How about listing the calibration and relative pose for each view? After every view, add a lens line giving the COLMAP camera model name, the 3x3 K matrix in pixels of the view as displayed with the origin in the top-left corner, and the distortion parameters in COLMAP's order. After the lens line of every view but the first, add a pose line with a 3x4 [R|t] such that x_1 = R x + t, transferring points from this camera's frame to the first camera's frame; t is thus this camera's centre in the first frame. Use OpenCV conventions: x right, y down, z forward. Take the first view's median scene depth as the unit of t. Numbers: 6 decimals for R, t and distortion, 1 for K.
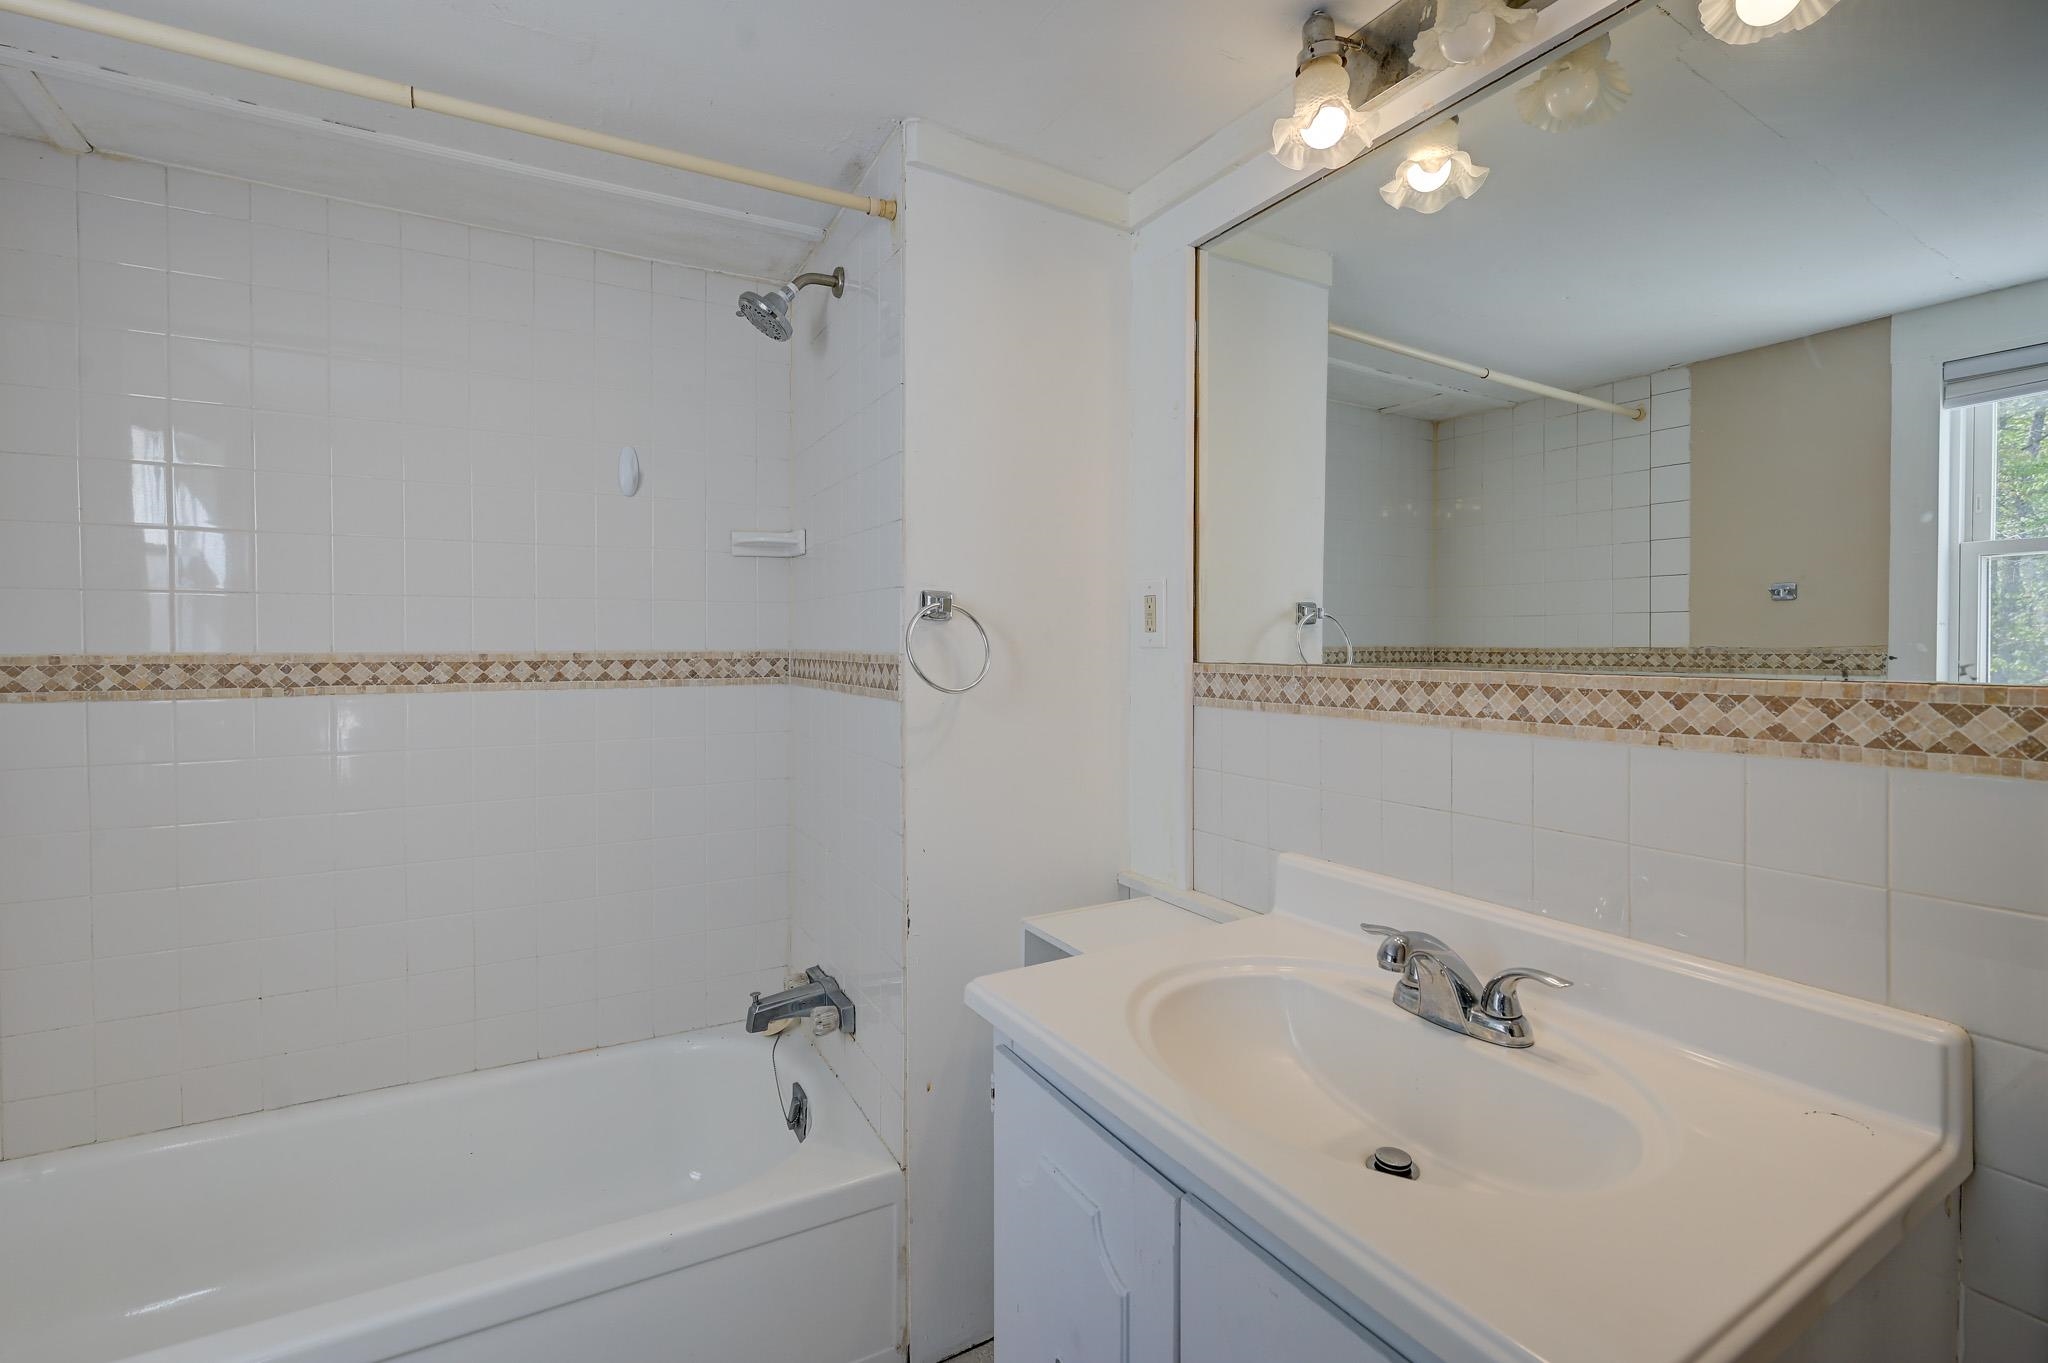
lens RADIAL K [[939.7, 0, 1024.1], [0, 939.7, 649.6], [0, 0, 1]] dist [0.002588, 0.000418]
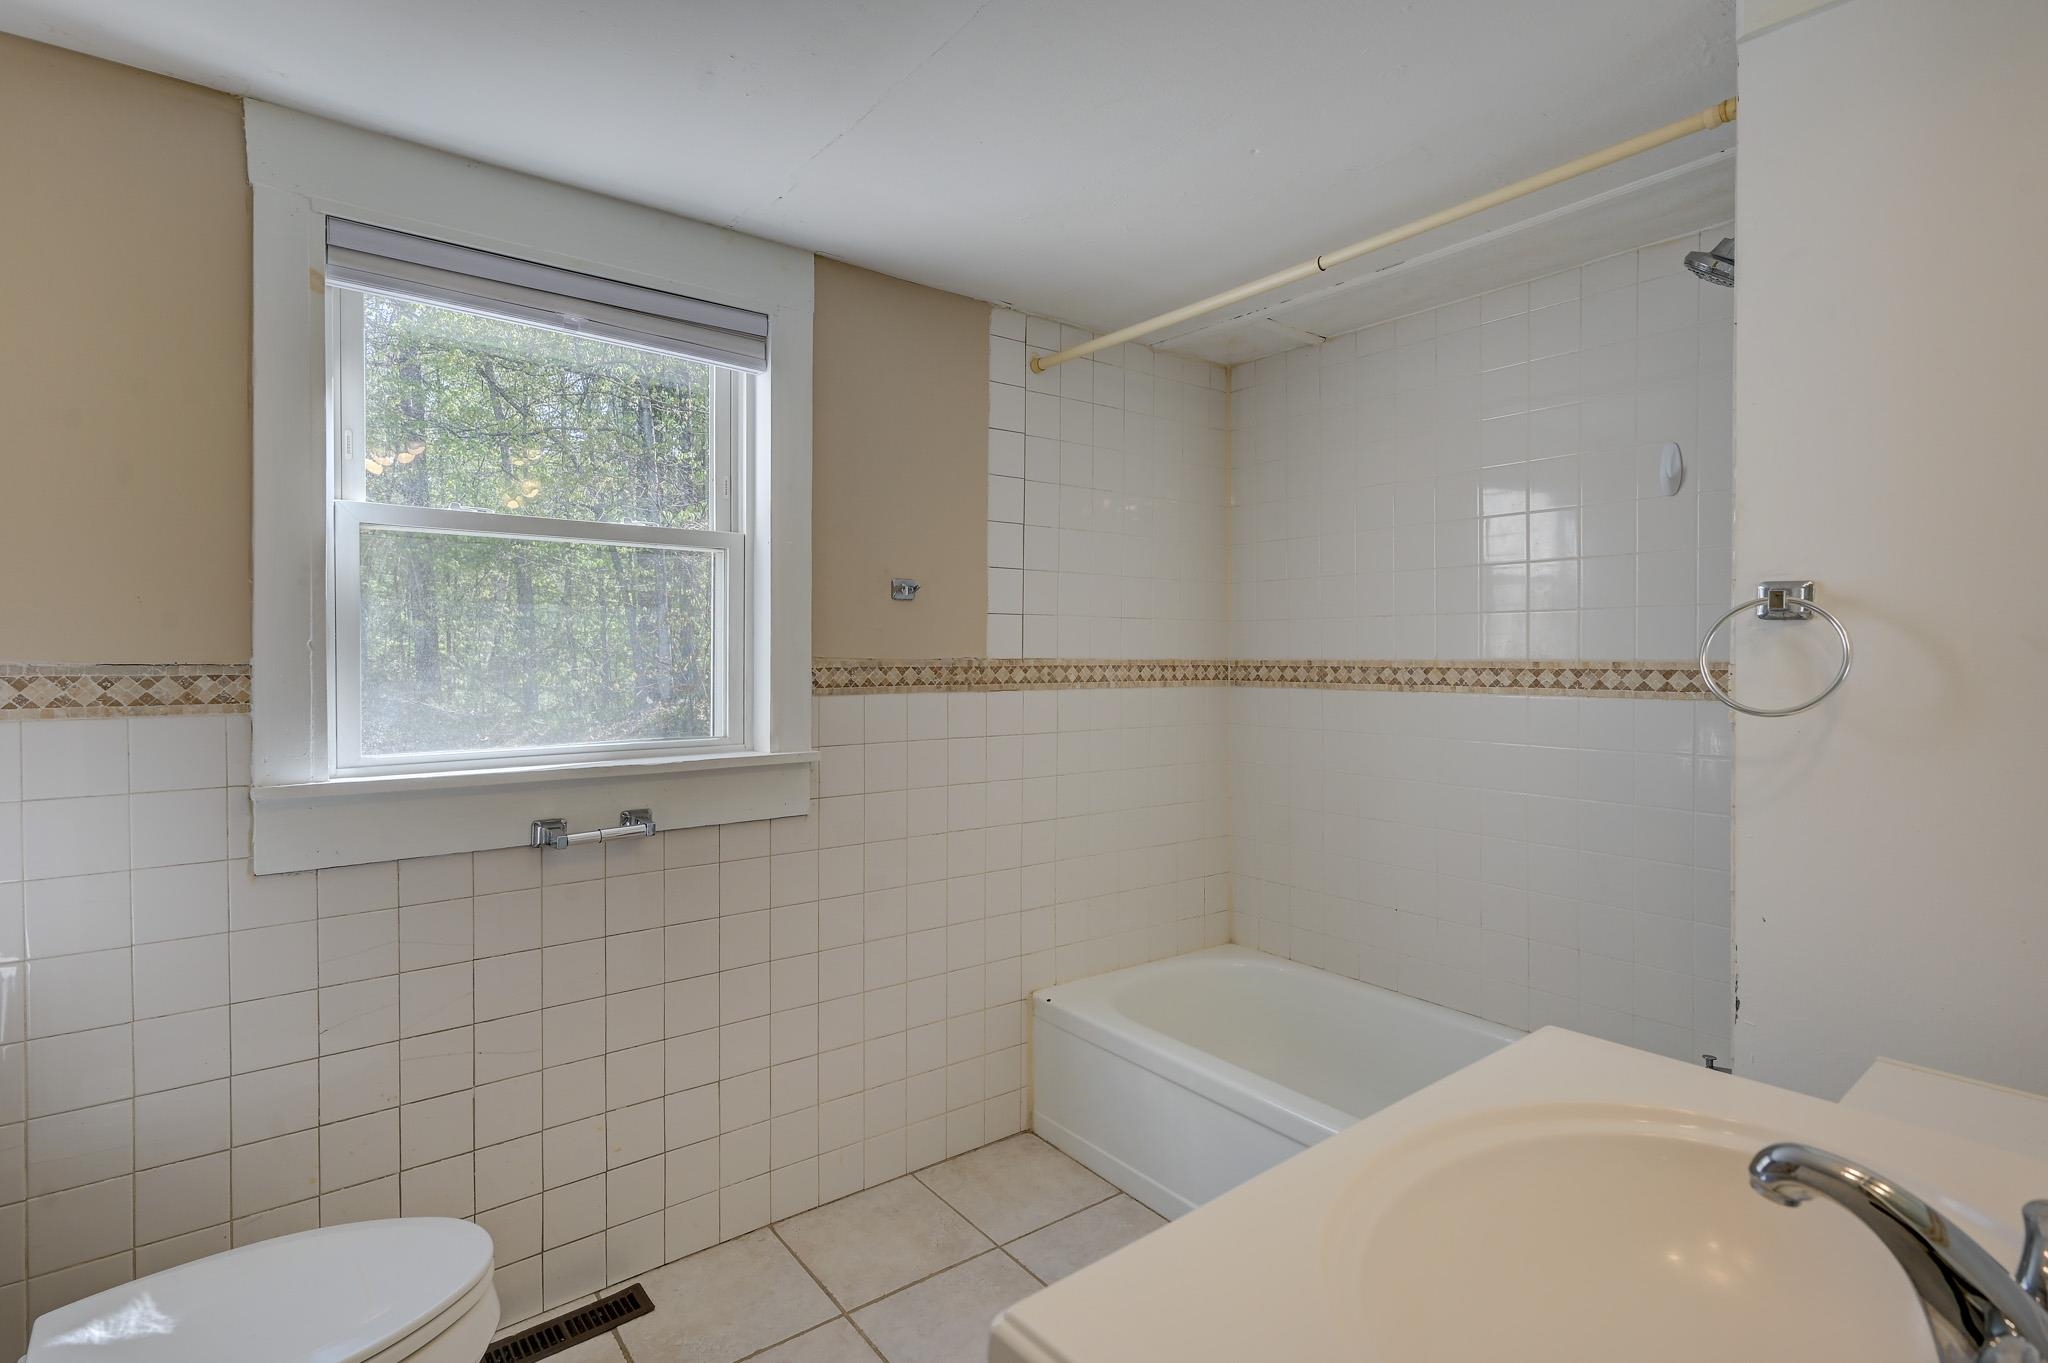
lens RADIAL K [[986.4, 0, 1024.7], [0, 986.4, 671.3], [0, 0, 1]] dist [-0.001110, -0.000314]
pose [[0.146766, 0.019136, -0.988986, 0.512691], [-0.005911, 0.999812, 0.018468, -0.002346], [0.989154, 0.003135, 0.146851, 0.237195]]
